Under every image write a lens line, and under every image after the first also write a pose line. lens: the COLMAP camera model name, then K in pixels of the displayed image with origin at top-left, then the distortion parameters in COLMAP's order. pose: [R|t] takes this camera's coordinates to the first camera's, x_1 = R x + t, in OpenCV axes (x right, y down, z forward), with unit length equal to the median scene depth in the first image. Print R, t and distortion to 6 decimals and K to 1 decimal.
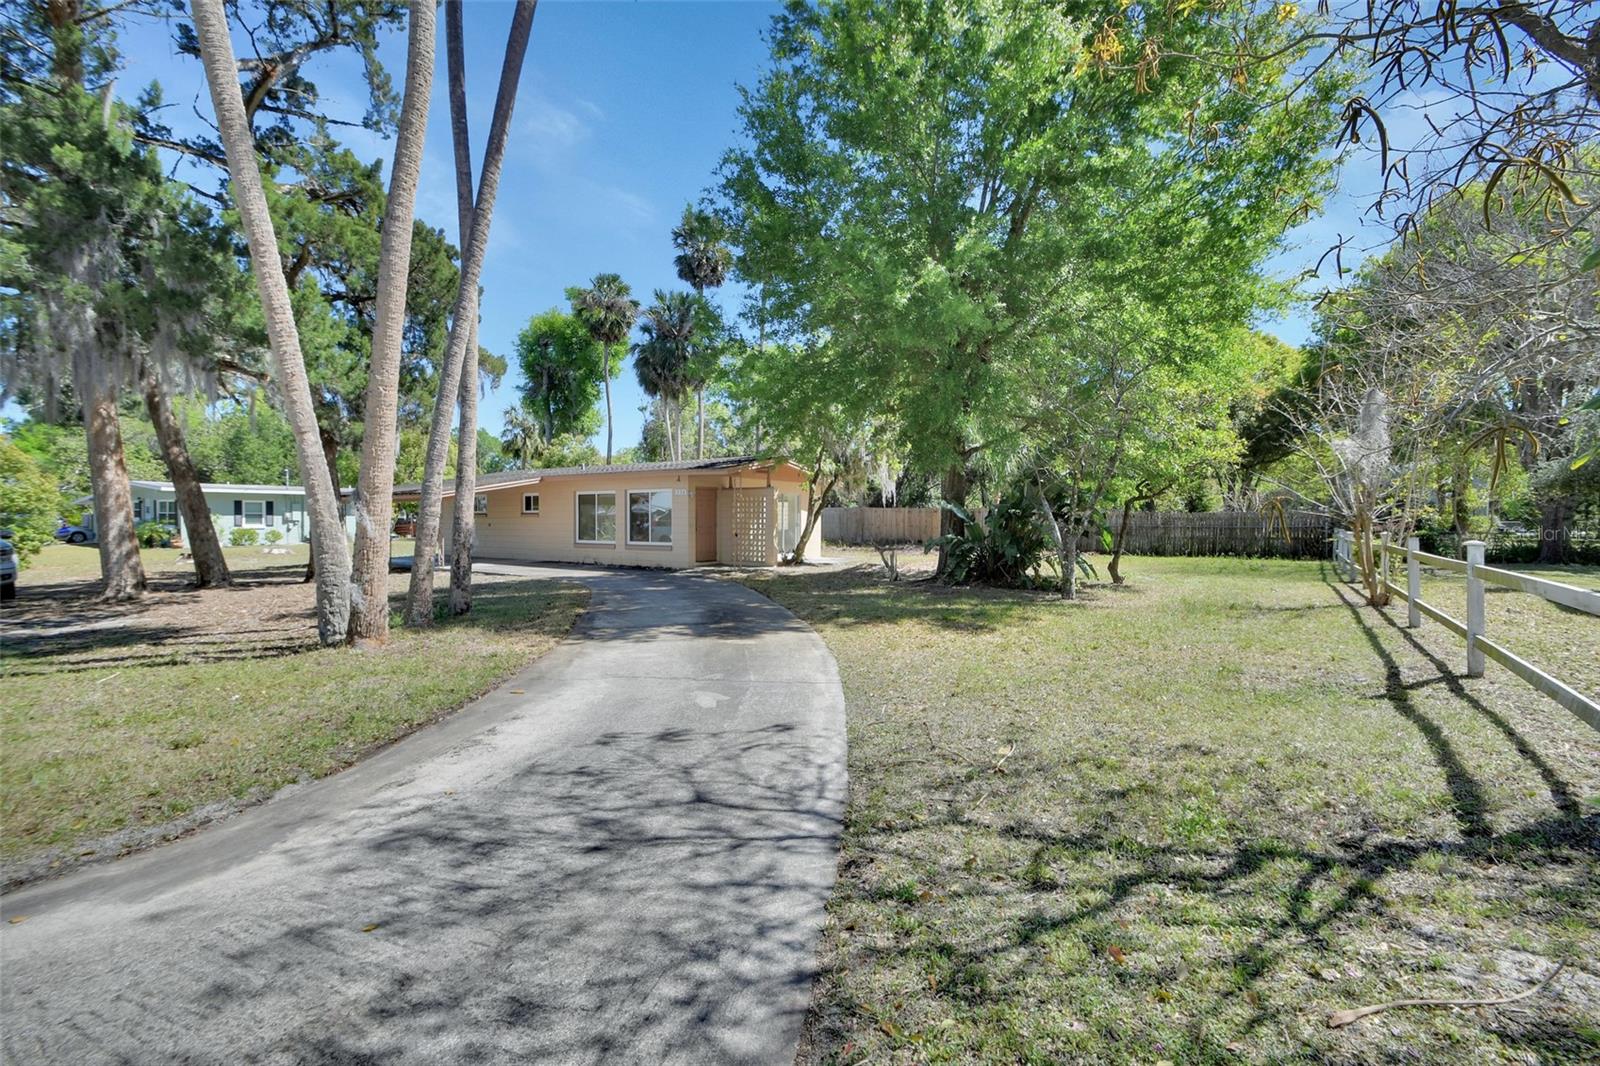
lens RADIAL K [[757.1, 0, 796.6], [0, 757.1, 526.8], [0, 0, 1]] dist [0.021820, -0.017281]
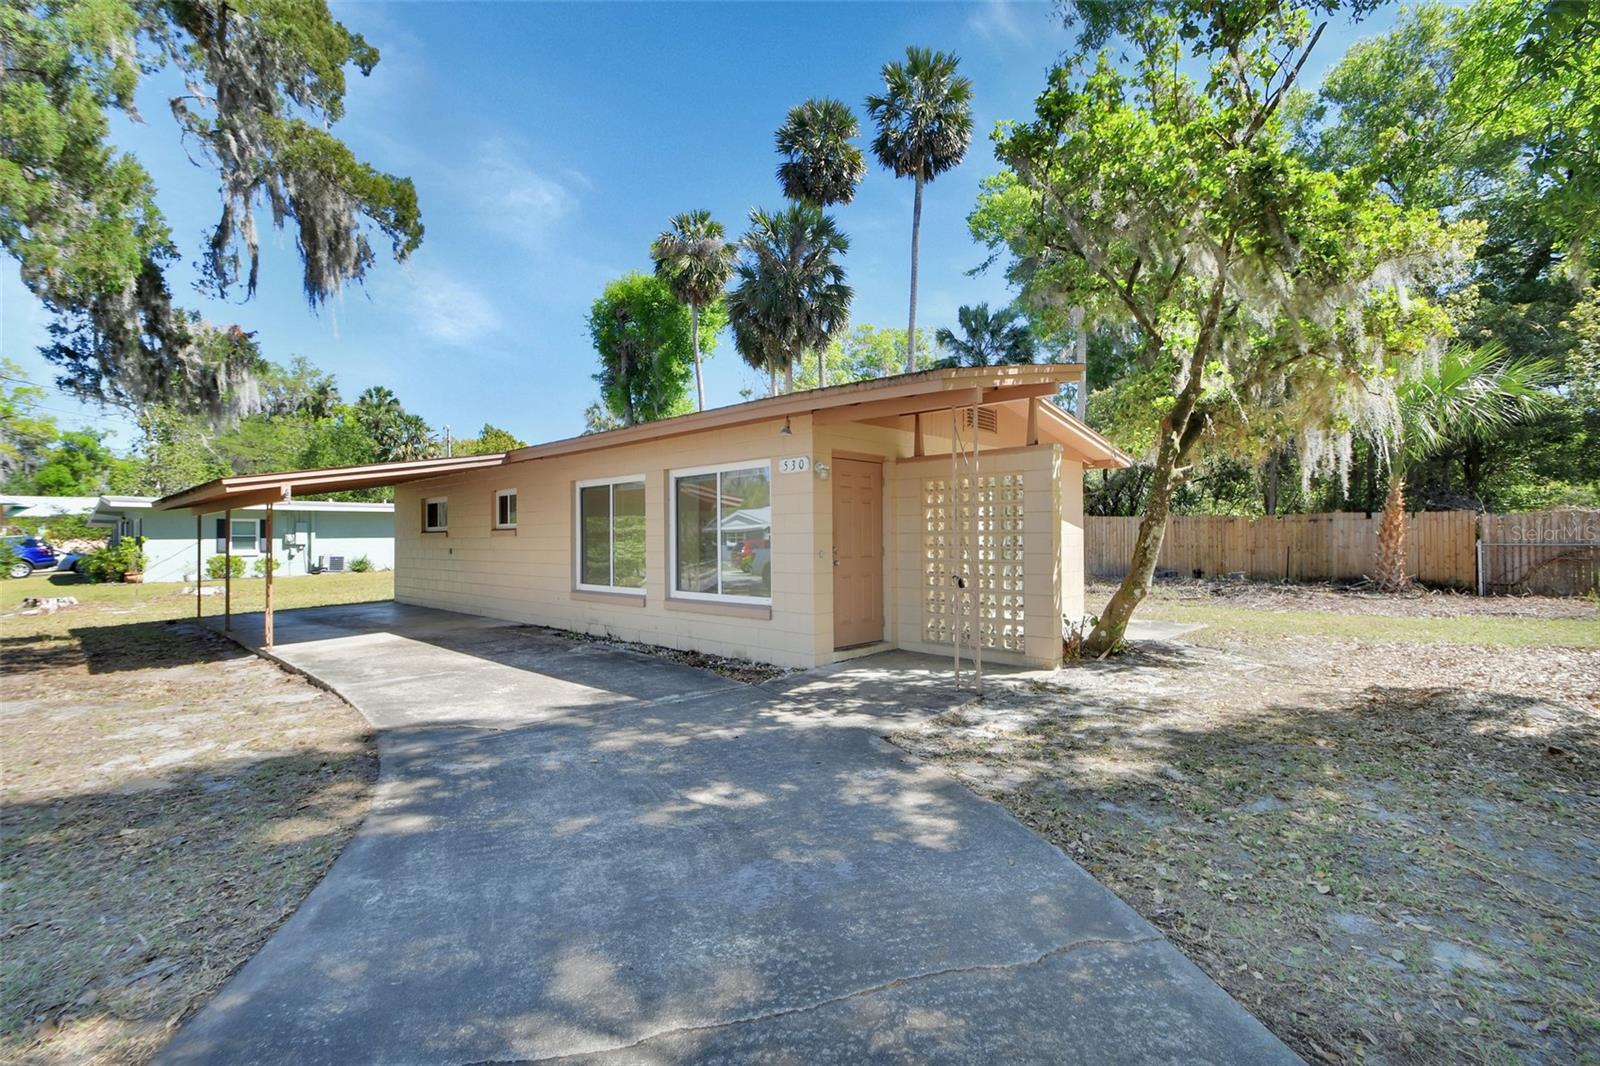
lens RADIAL K [[757.1, 0, 796.6], [0, 757.1, 526.8], [0, 0, 1]] dist [0.021820, -0.017281]
pose [[0.988704, -0.015246, -0.149104, -0.045969], [0.012203, 0.999699, -0.021302, -0.003357], [0.149383, 0.019242, 0.988592, 0.303292]]
